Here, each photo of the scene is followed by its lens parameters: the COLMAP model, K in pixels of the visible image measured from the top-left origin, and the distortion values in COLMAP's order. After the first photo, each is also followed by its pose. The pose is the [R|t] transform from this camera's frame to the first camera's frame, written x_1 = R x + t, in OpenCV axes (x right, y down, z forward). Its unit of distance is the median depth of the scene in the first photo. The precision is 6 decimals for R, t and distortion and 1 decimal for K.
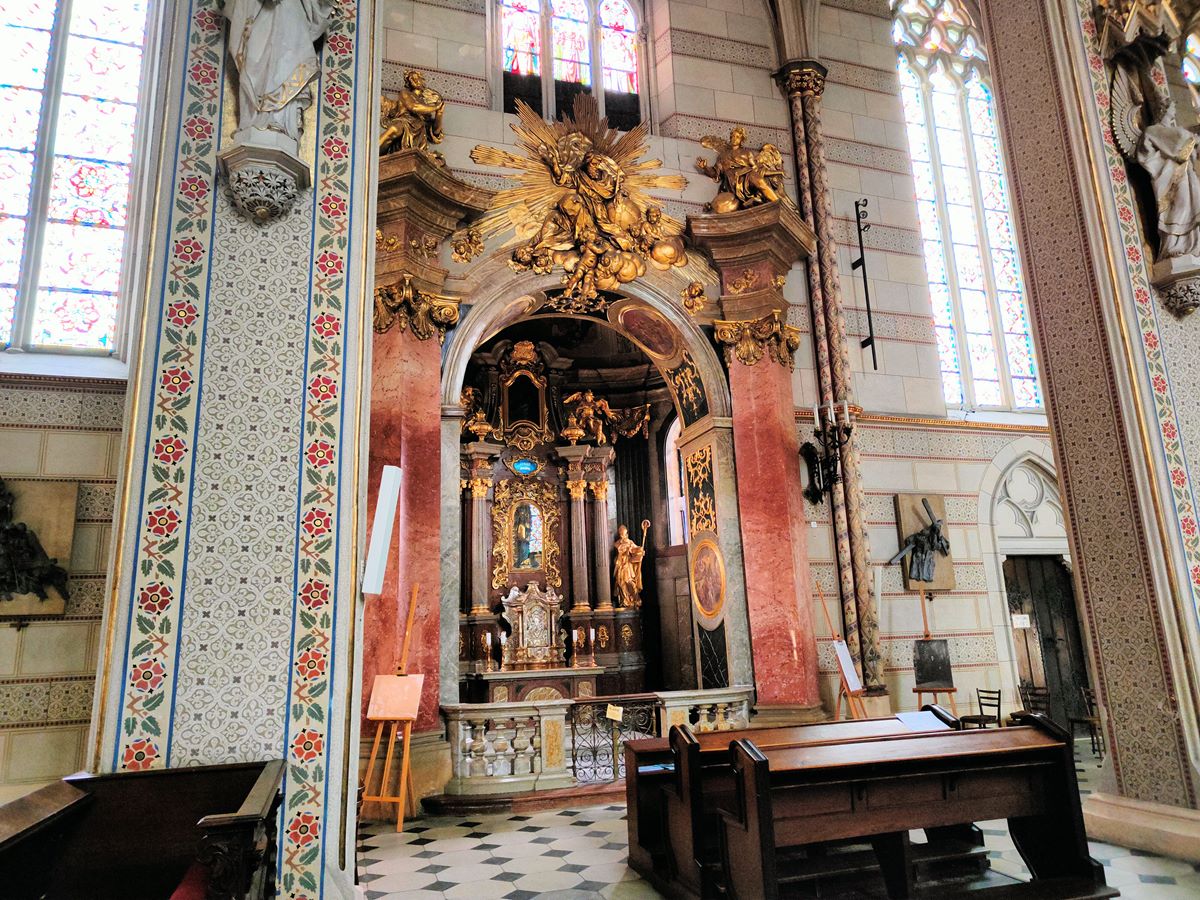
lens RADIAL K [[814.4, 0, 604.0], [0, 814.4, 453.4], [0, 0, 1]] dist [0.030978, -0.019676]
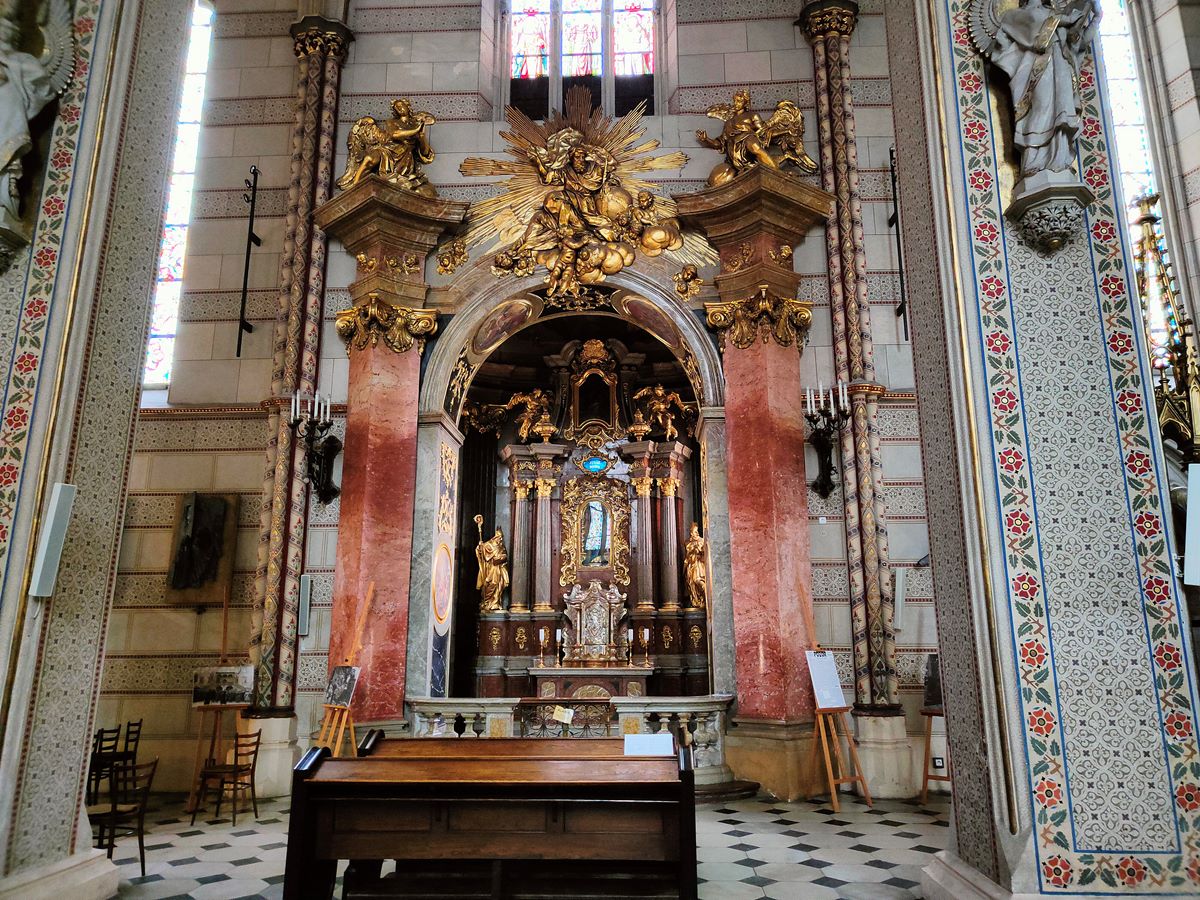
lens RADIAL K [[823.6, 0, 635.9], [0, 823.6, 456.8], [0, 0, 1]] dist [0.031607, -0.024015]
pose [[0.938230, -0.039569, -0.343741, 0.430939], [0.044186, 0.999008, 0.005606, 0.003805], [0.343178, -0.020448, 0.939048, 0.093349]]
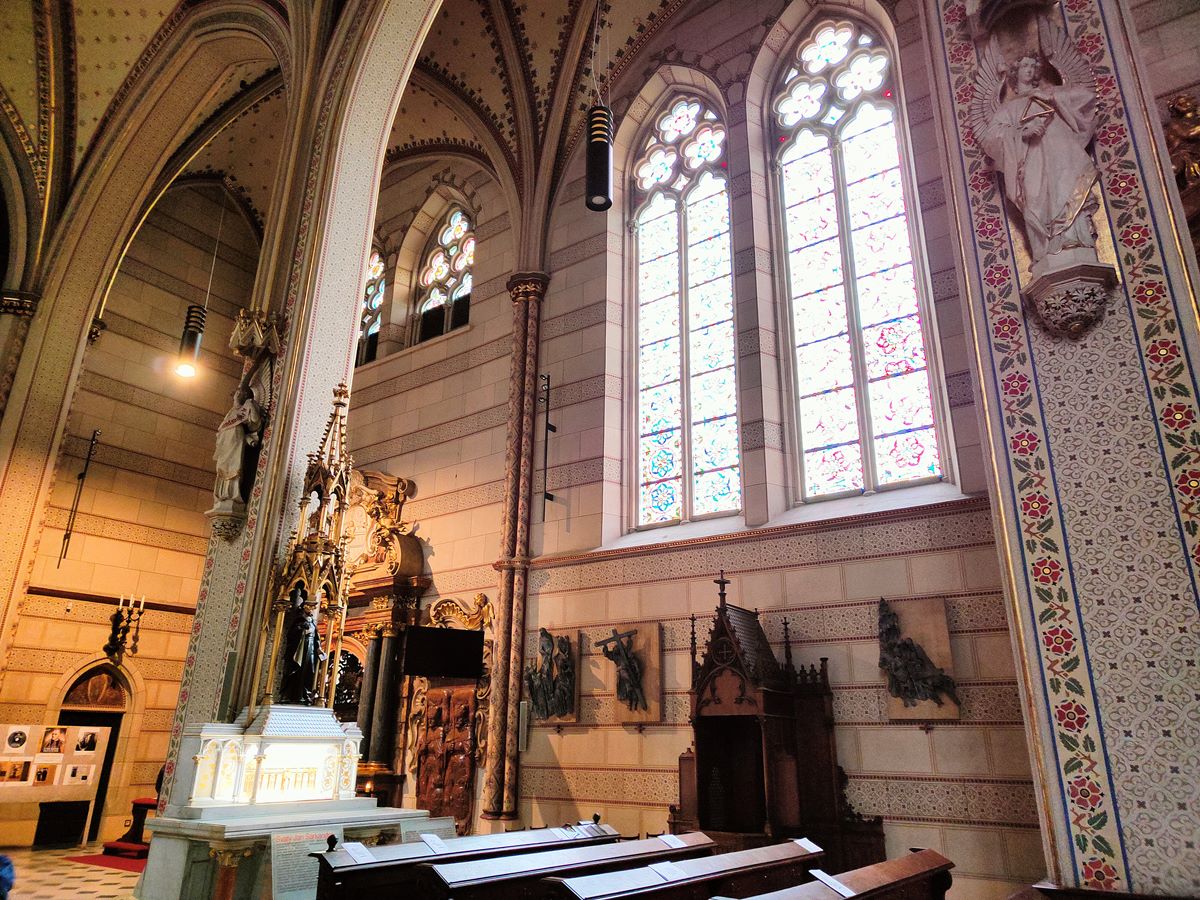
lens RADIAL K [[814.4, 0, 604.0], [0, 814.4, 453.4], [0, 0, 1]] dist [0.030978, -0.019676]
pose [[0.598244, -0.232614, -0.766808, -0.009407], [0.147856, 0.972551, -0.179673, -0.021164], [0.787555, -0.005889, 0.616217, -0.049041]]
